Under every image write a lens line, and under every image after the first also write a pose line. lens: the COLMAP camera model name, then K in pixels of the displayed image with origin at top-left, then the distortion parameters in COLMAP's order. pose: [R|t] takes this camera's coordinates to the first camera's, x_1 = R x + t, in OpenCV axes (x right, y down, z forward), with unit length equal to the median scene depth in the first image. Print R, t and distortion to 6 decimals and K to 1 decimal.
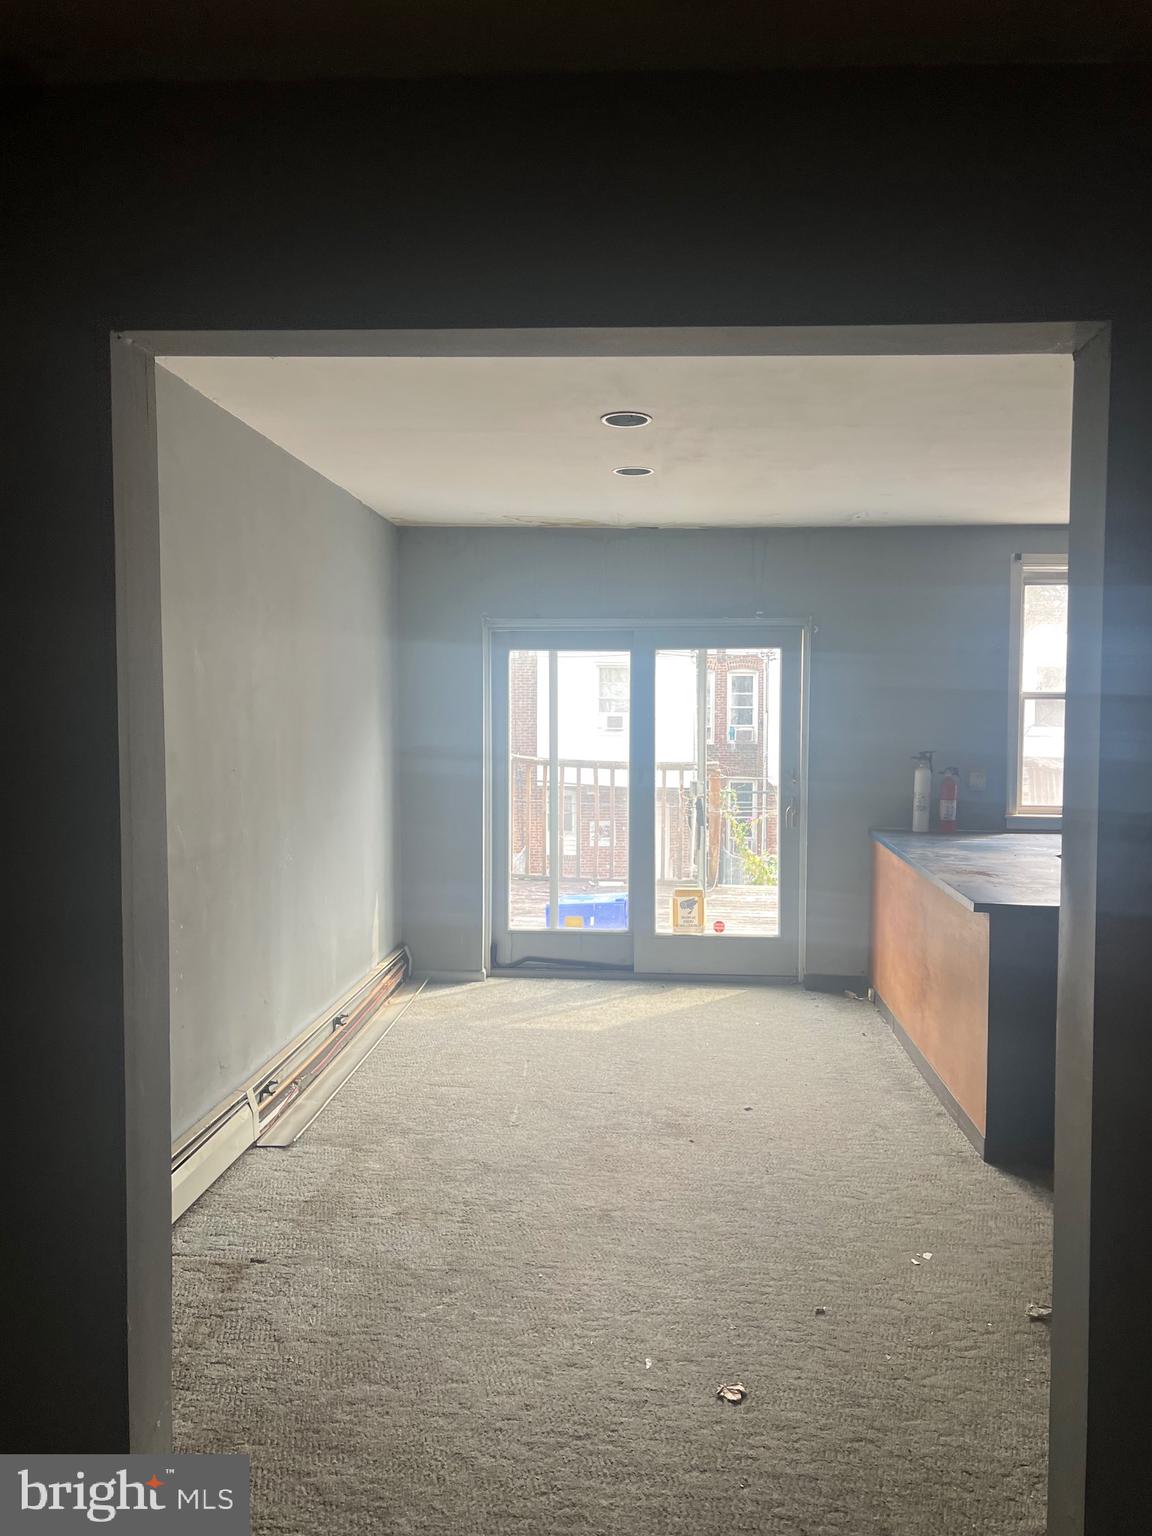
lens RADIAL K [[1135.3, 0, 576.0], [0, 1135.3, 768.0], [0, 0, 1]] dist [0.069014, -0.084496]
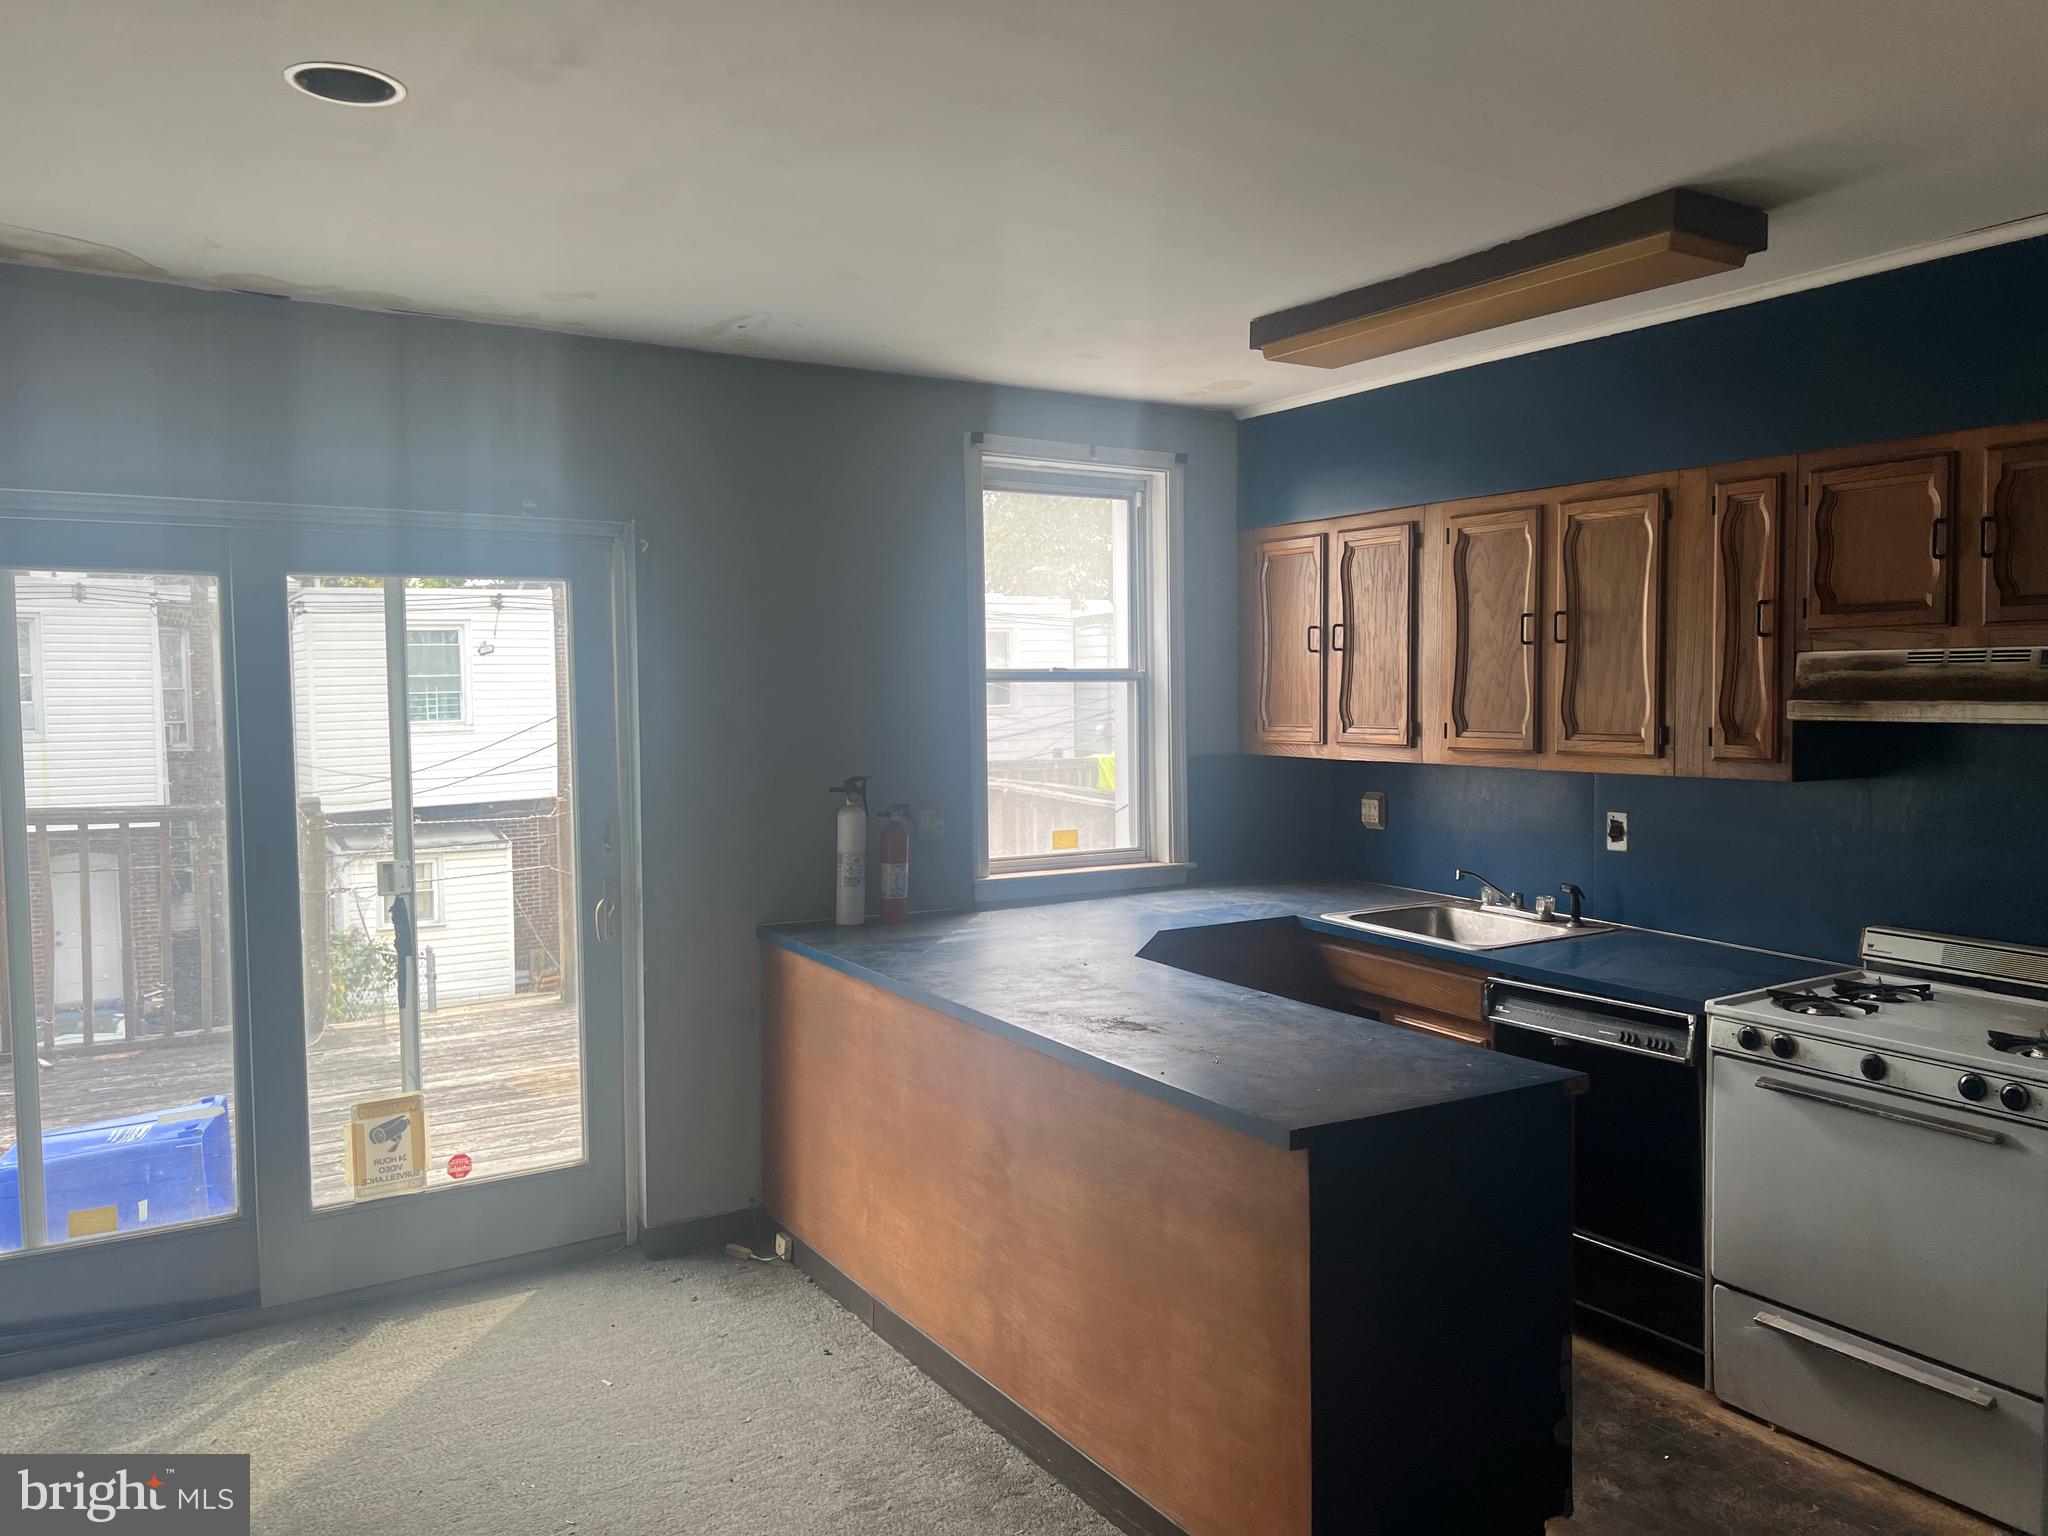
lens RADIAL K [[1513.8, 0, 1026.3], [0, 1513.8, 755.6], [0, 0, 1]] dist [0.069014, -0.084496]
pose [[0.800117, -0.039293, 0.598556, -0.061524], [0.042671, 0.999053, 0.008544, -0.027004], [-0.598325, 0.018705, 0.801035, 0.359025]]
